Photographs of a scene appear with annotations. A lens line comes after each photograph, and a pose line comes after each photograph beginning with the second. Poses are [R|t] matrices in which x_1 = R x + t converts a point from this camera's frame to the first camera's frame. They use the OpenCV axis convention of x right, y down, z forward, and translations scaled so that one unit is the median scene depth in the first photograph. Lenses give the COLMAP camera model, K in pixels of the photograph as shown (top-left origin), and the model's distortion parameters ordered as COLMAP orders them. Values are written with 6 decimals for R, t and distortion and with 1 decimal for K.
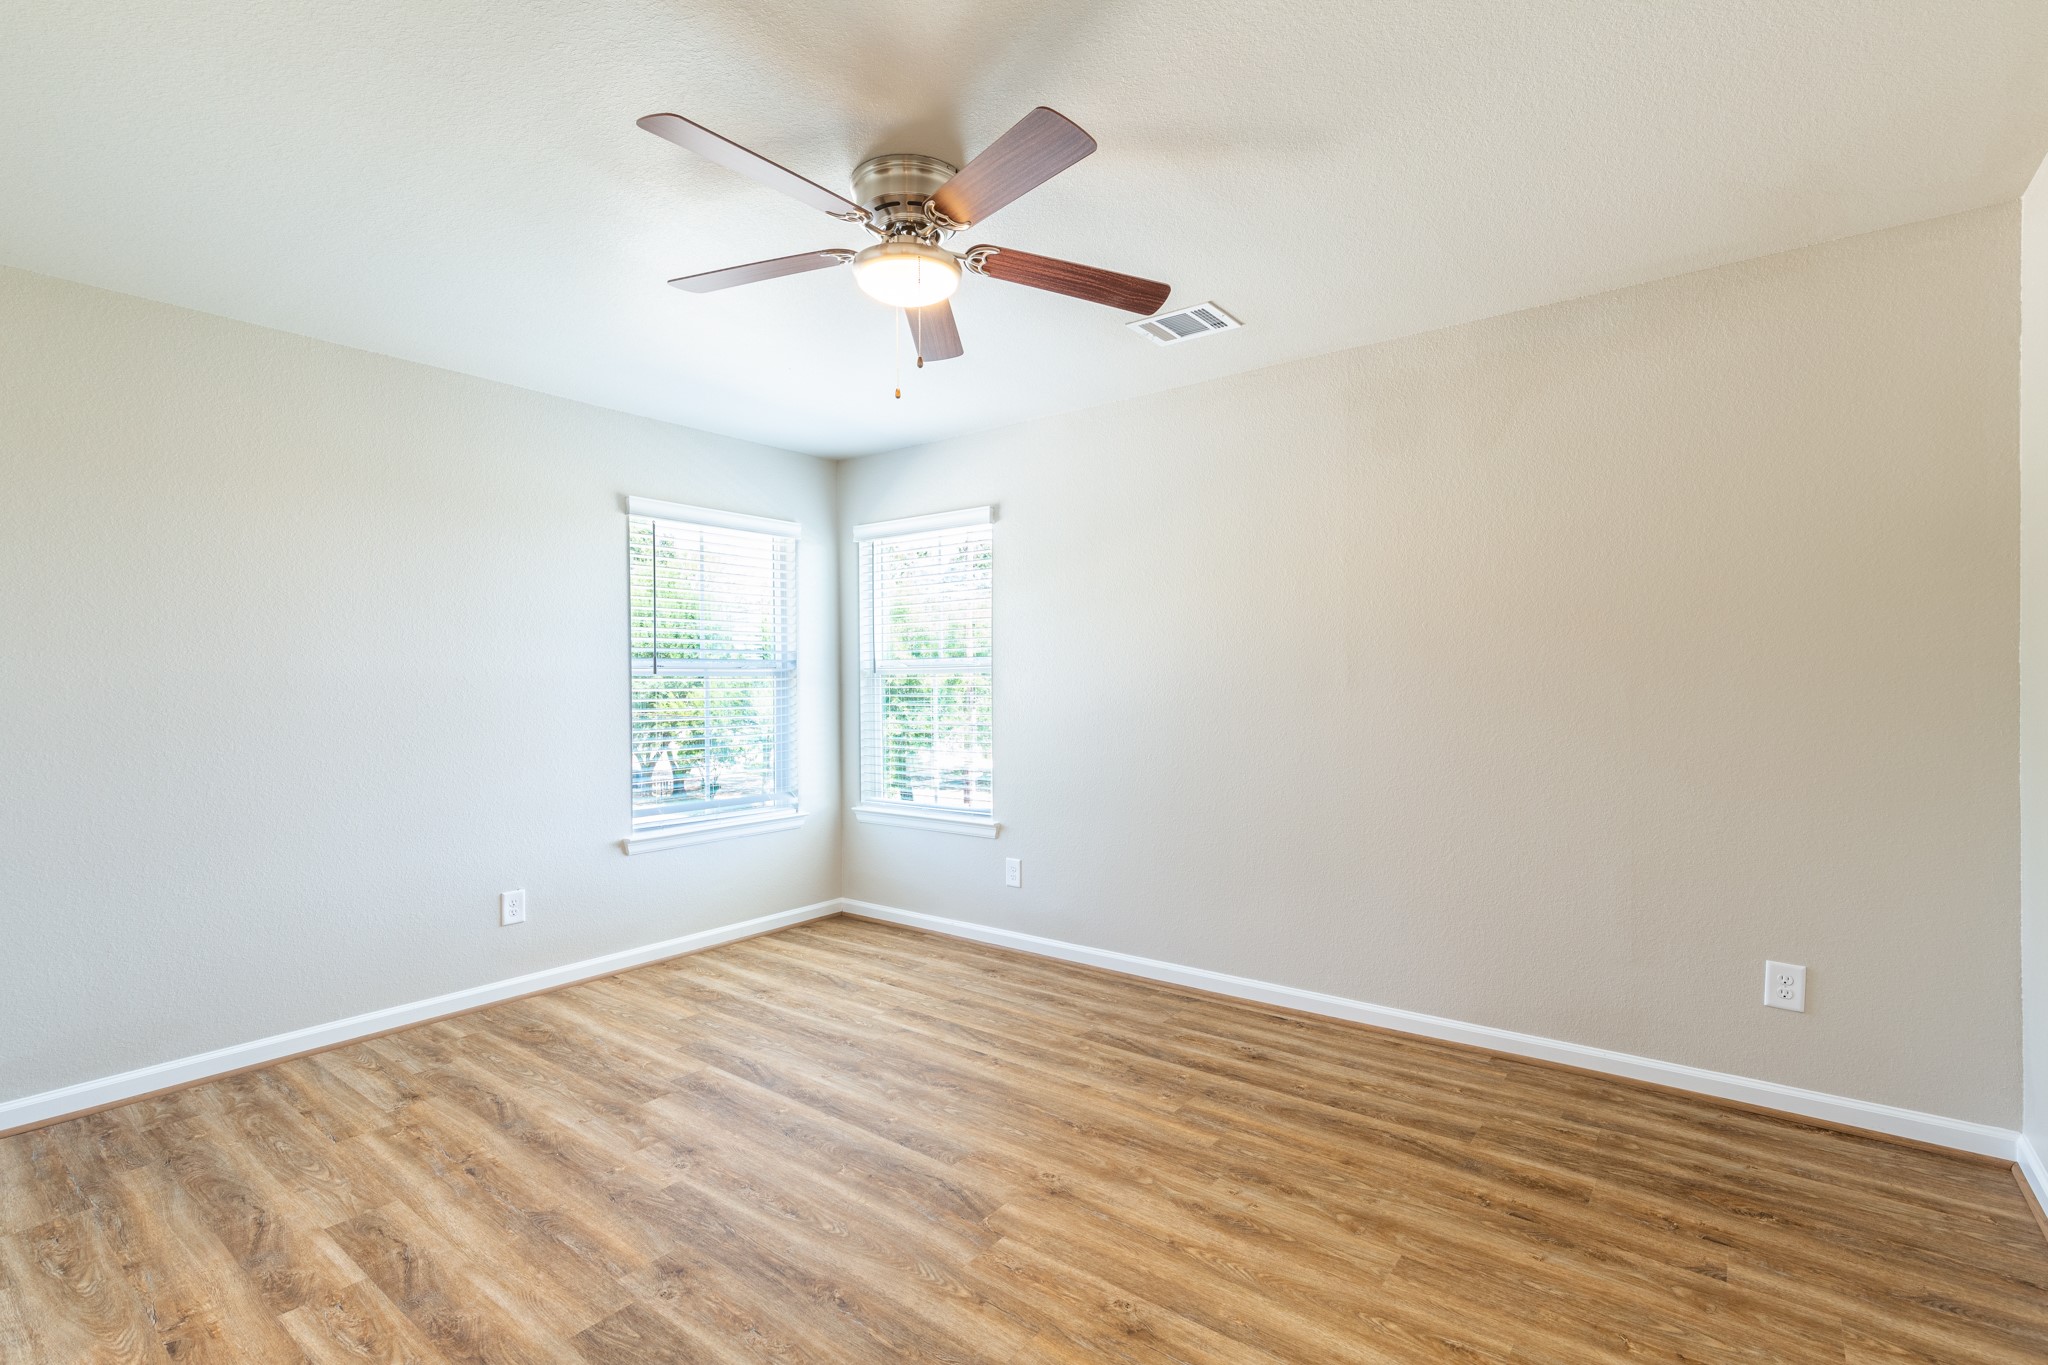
lens RADIAL K [[936.9, 0, 1021.4], [0, 936.9, 678.4], [0, 0, 1]] dist [0.002863, -0.000050]
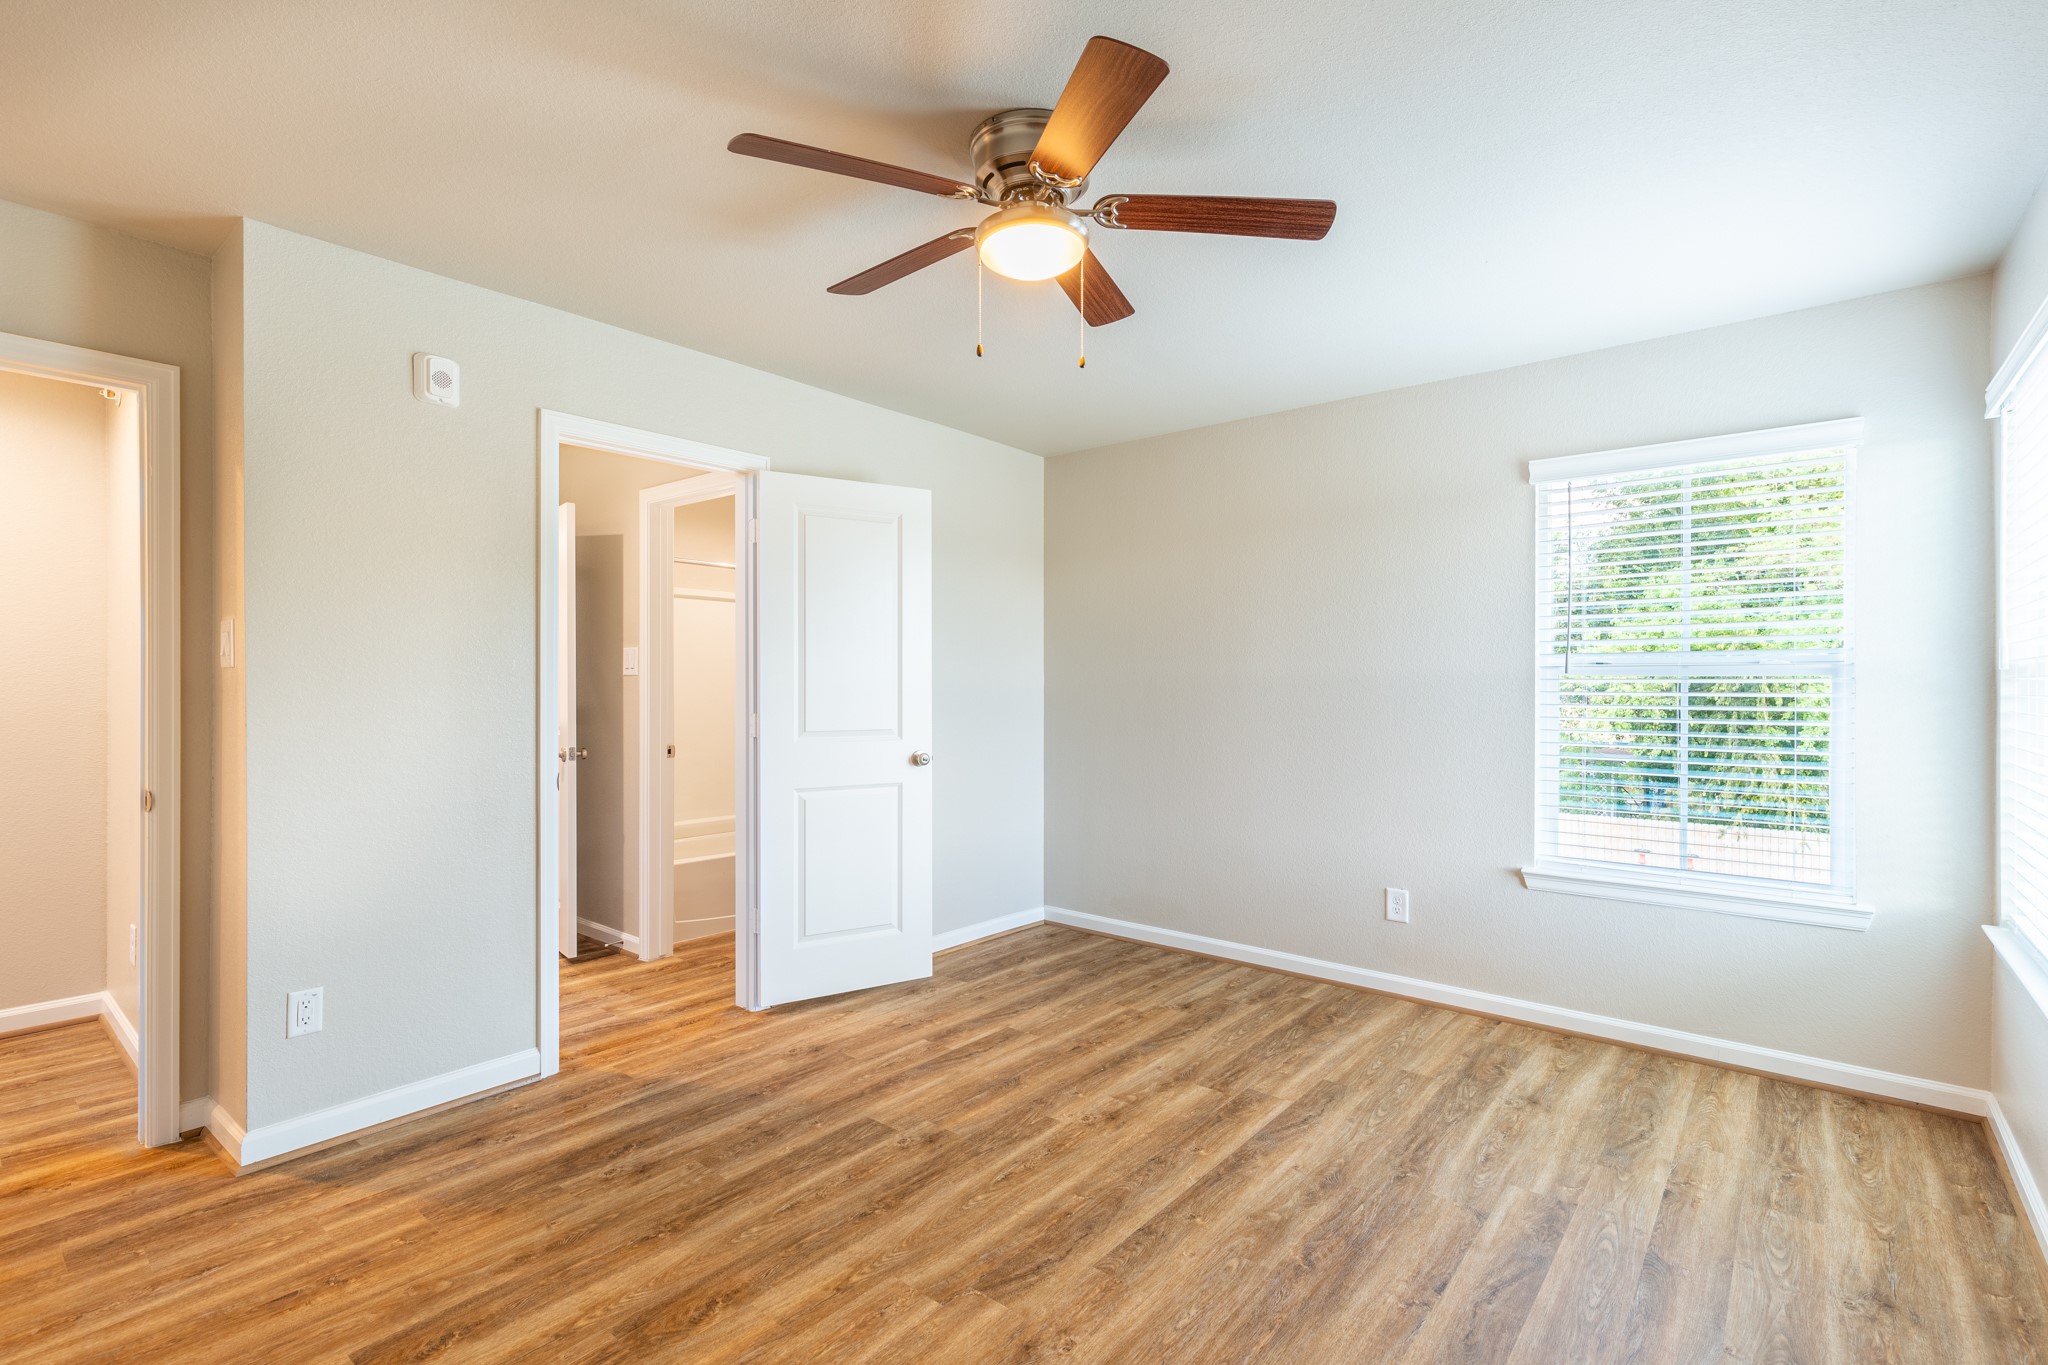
lens RADIAL K [[936.9, 0, 981.9], [0, 936.9, 685.7], [0, 0, 1]] dist [0.002863, -0.000050]
pose [[-0.046301, 0.012036, -0.998855, 0.573784], [-0.000312, 0.999927, 0.012064, -0.004203], [0.998928, 0.000870, -0.046293, 0.714715]]
